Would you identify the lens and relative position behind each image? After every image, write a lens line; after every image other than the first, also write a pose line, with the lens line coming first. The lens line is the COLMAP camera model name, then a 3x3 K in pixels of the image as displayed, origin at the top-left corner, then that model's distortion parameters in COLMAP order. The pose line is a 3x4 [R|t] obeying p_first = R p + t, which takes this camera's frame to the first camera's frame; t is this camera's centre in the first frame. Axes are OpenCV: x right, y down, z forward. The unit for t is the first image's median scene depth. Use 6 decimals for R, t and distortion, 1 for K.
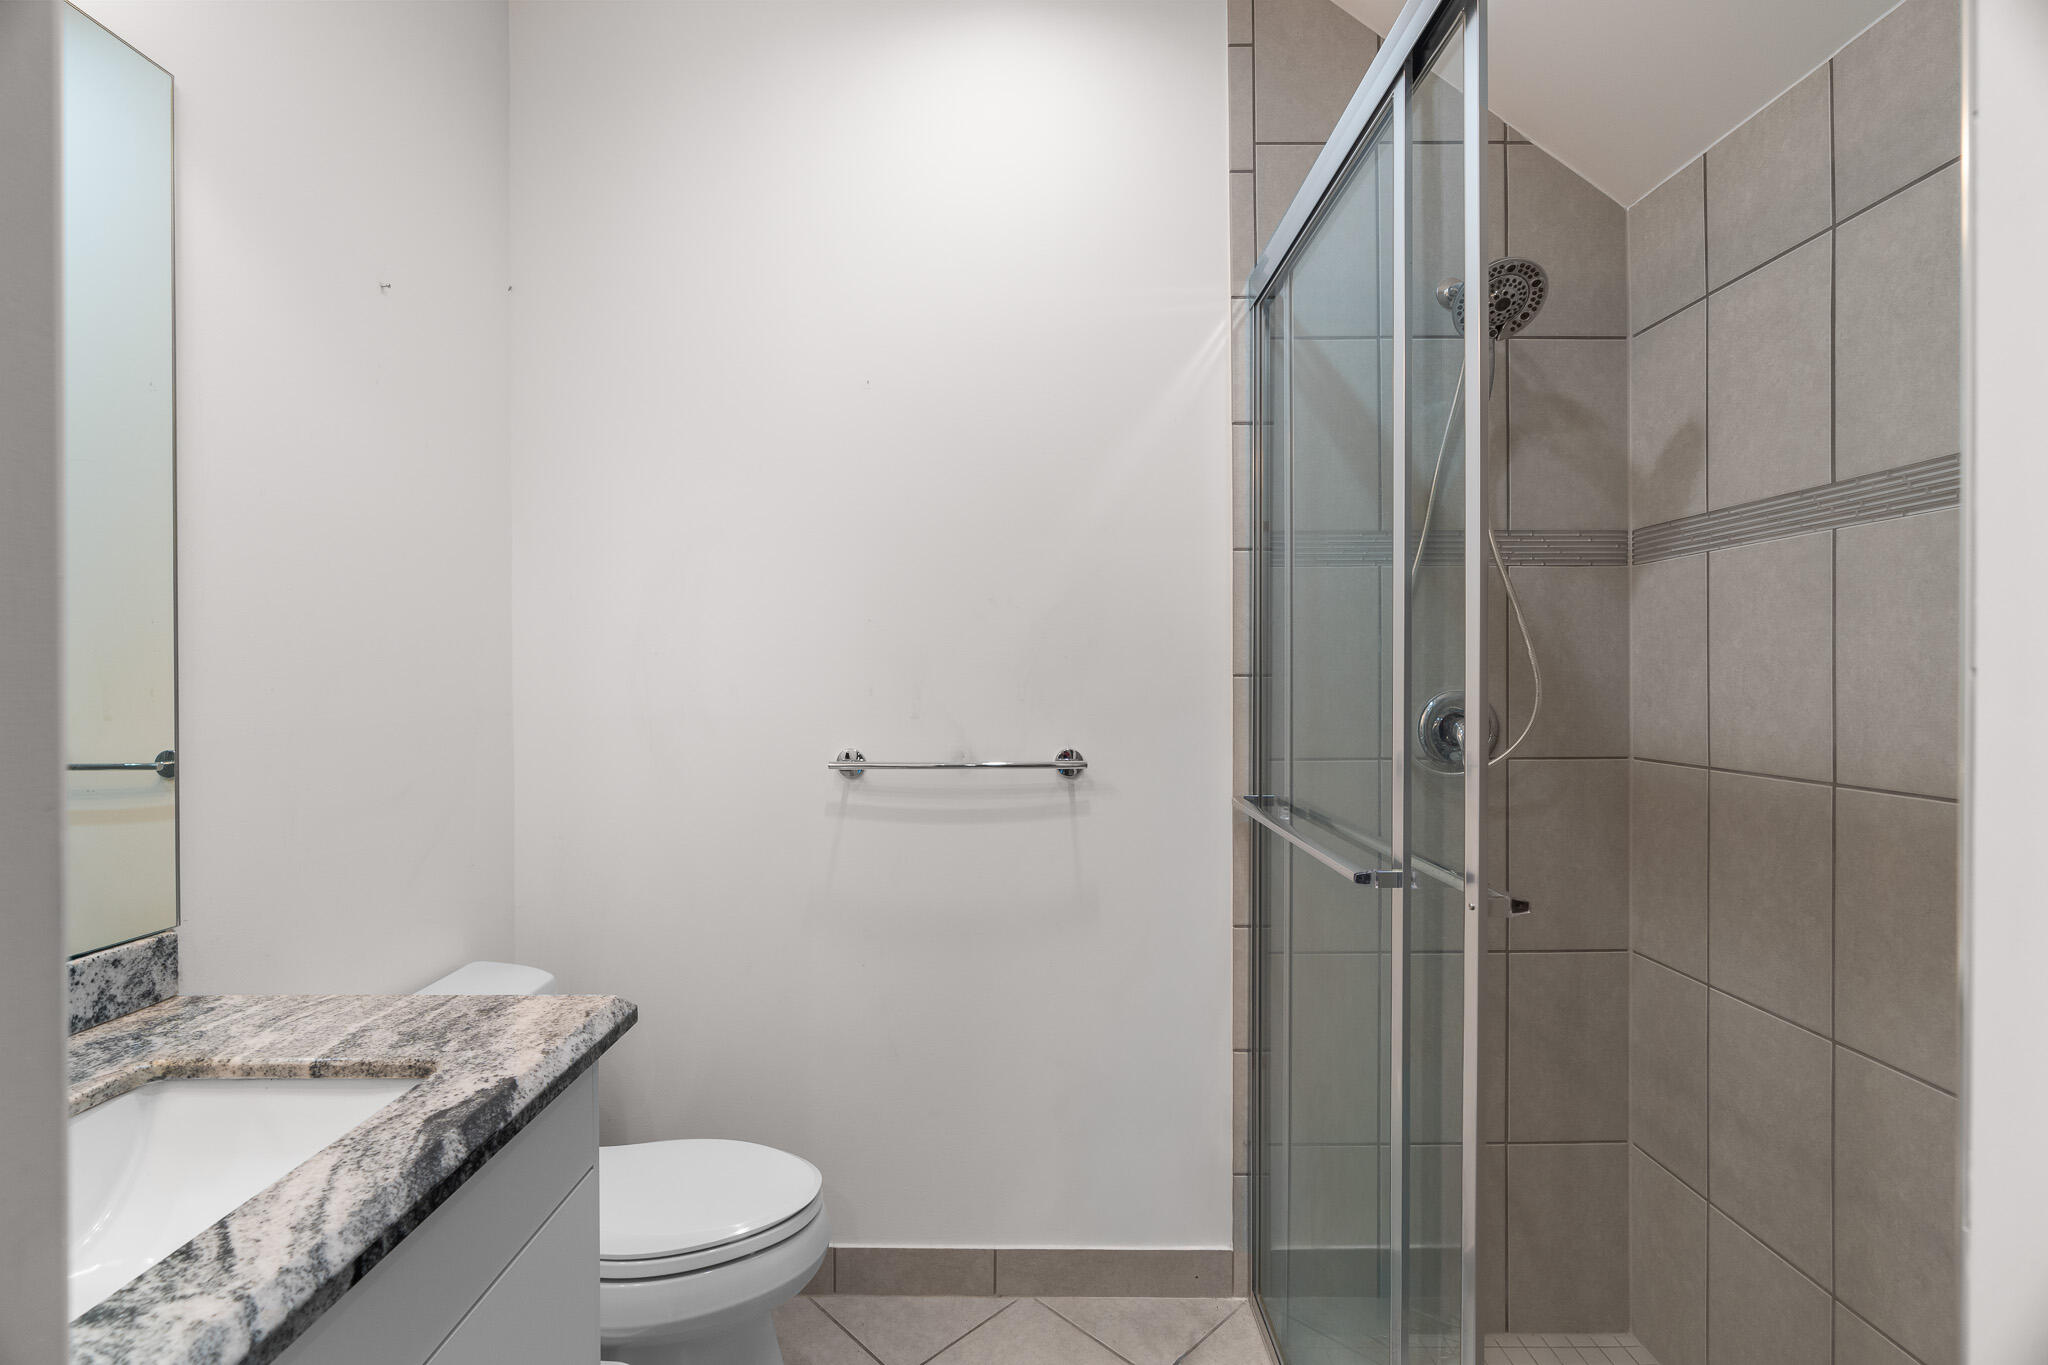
lens RADIAL K [[929.9, 0, 1032.0], [0, 929.9, 675.1], [0, 0, 1]] dist [-0.010859, 0.004154]
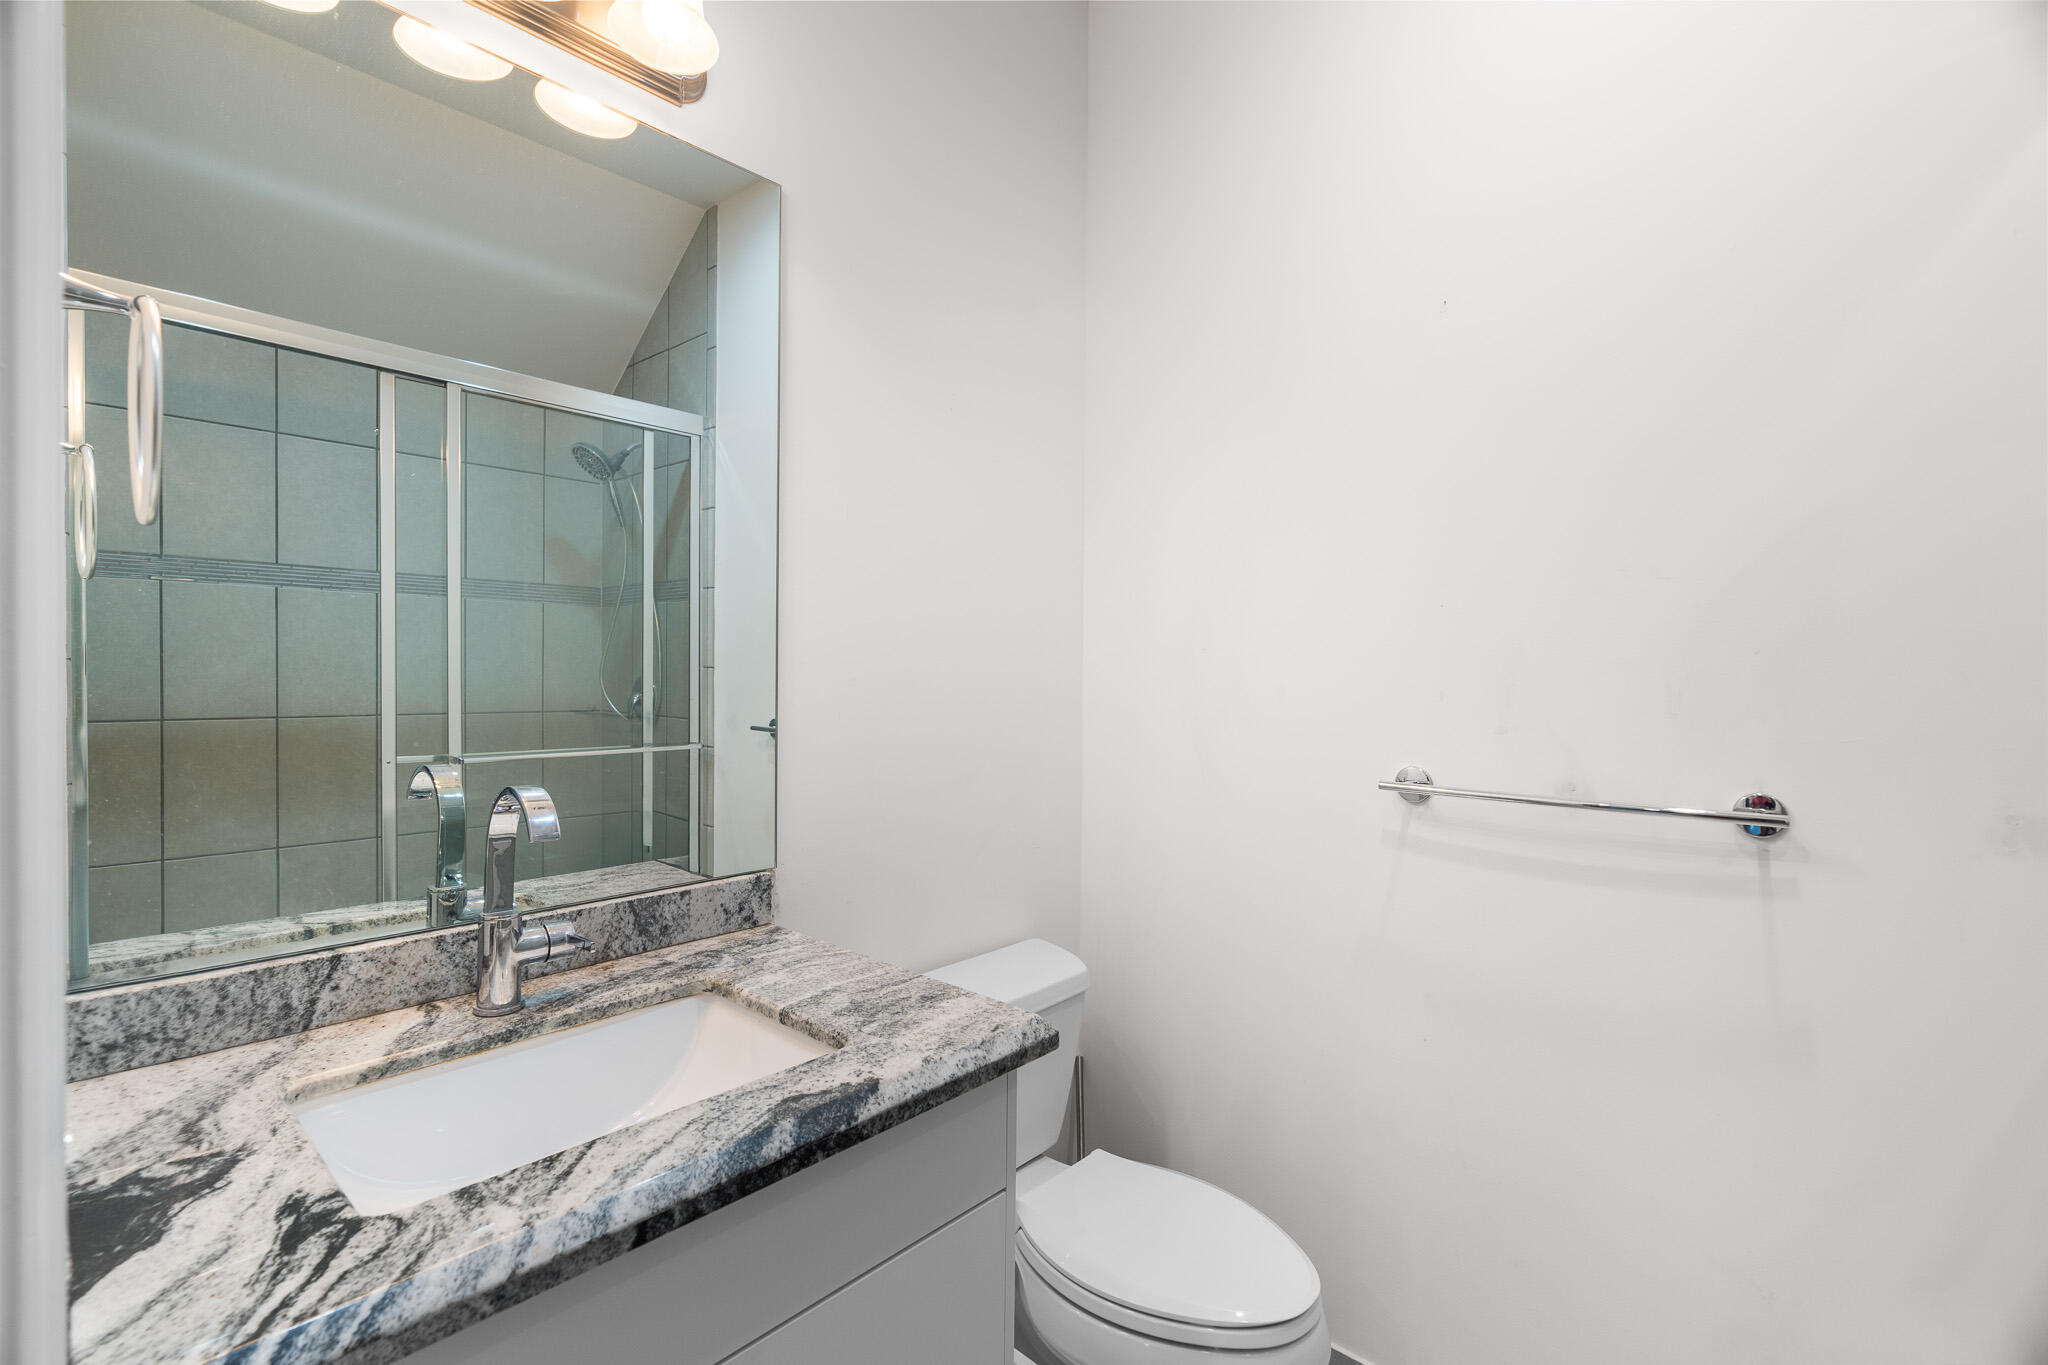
lens RADIAL K [[929.9, 0, 1017.0], [0, 929.9, 685.2], [0, 0, 1]] dist [-0.010859, 0.004154]
pose [[0.732763, 0.021622, -0.680140, 0.200349], [-0.012677, 0.999755, 0.018124, -0.003873], [0.680365, -0.004658, 0.732858, 0.363823]]
